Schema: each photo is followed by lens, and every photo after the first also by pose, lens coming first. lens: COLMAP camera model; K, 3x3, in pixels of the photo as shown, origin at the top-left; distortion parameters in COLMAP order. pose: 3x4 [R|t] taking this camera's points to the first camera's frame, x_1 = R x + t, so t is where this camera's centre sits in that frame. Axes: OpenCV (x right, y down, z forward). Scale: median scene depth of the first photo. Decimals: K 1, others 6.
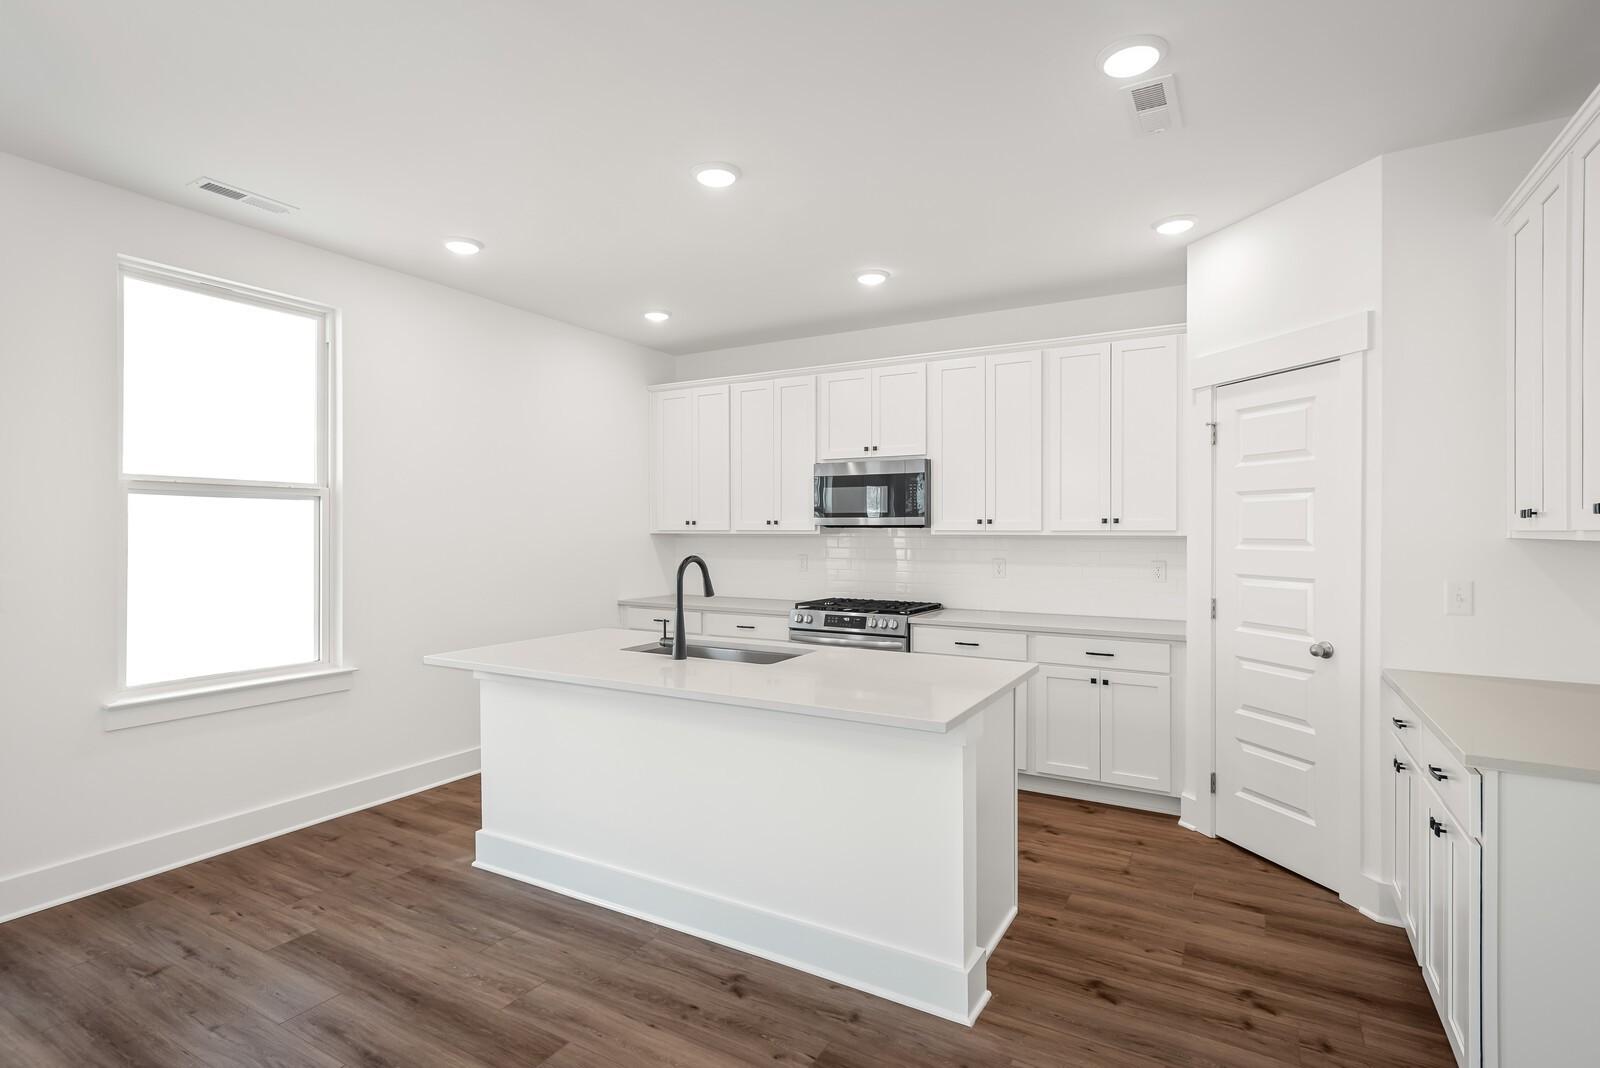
lens RADIAL K [[837.9, 0, 752.0], [0, 837.9, 540.3], [0, 0, 1]] dist [0.025564, -0.000099]
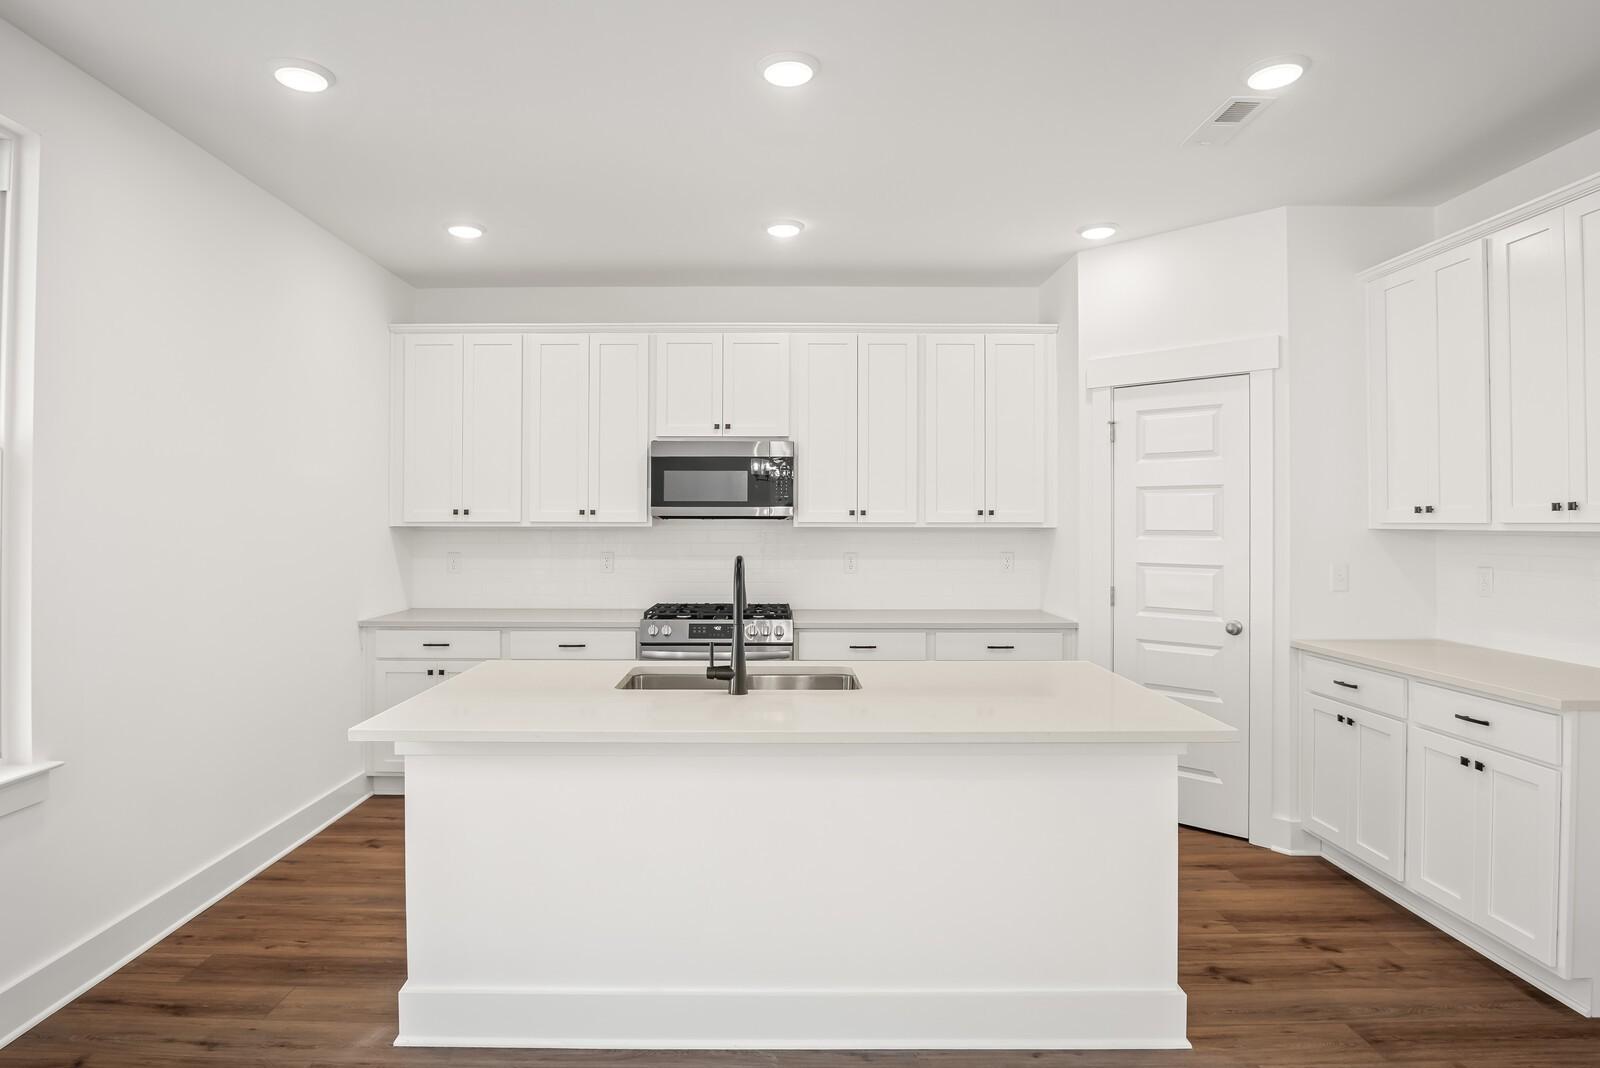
lens RADIAL K [[920.4, 0, 797.4], [0, 920.4, 532.5], [0, 0, 1]] dist [-0.018363, -0.003573]
pose [[0.847543, -0.005176, 0.530702, -0.400454], [0.005543, 0.999984, 0.000900, -0.002595], [-0.530698, 0.002179, 0.847558, 0.228405]]
